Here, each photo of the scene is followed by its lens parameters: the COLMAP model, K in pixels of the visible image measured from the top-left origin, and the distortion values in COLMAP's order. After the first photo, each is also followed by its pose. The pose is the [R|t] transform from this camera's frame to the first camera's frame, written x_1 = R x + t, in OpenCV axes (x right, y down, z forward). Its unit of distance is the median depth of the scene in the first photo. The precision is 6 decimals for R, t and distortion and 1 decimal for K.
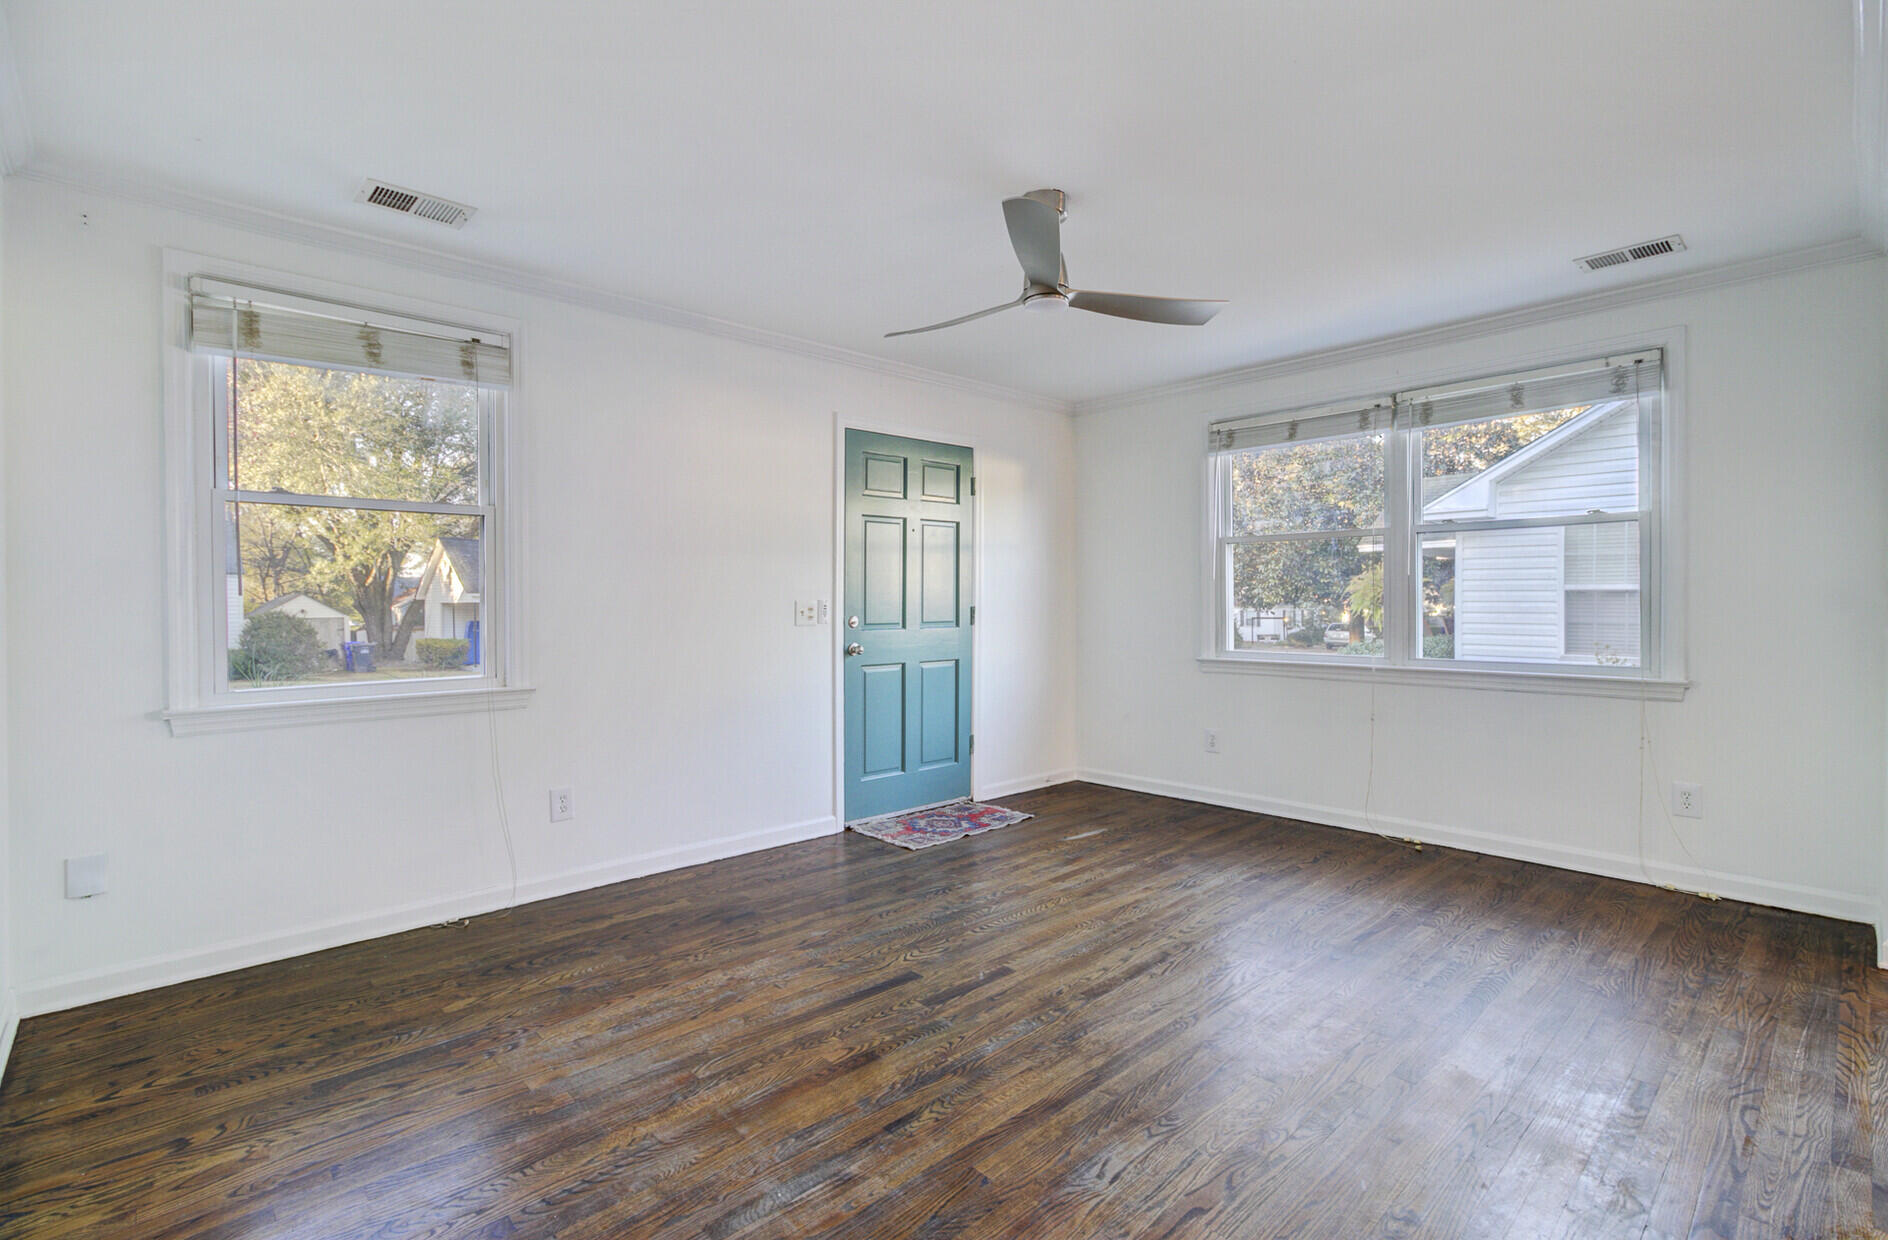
lens RADIAL K [[868.7, 0, 944.2], [0, 868.7, 611.7], [0, 0, 1]] dist [0.000059, 0.000049]
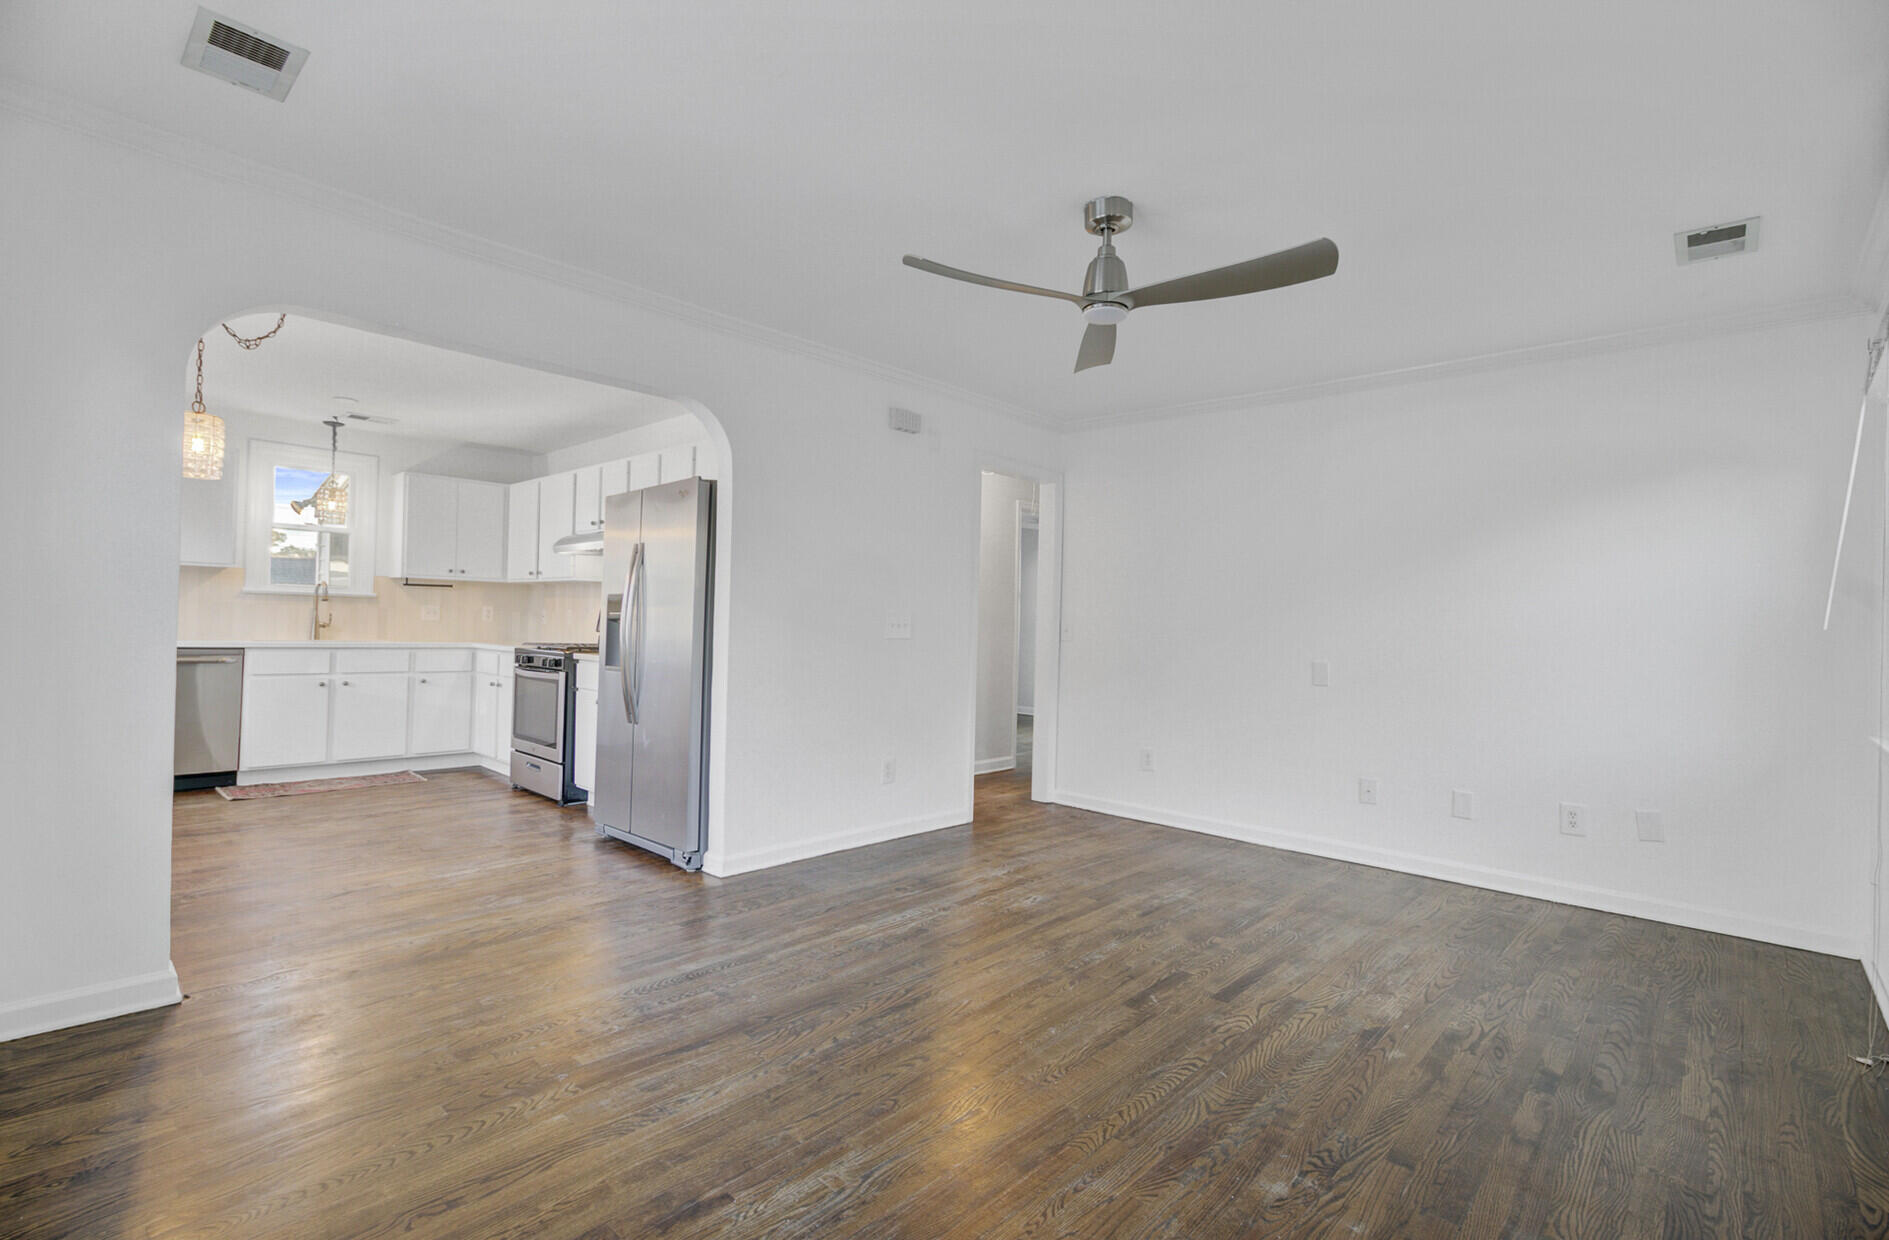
lens RADIAL K [[869.1, 0, 944.3], [0, 869.1, 617.8], [0, 0, 1]] dist [0.000059, 0.000049]
pose [[-0.997080, -0.025437, -0.071997, 0.397212], [-0.026155, 0.999617, 0.009046, -0.017205], [0.071739, 0.010902, -0.997364, 2.152656]]
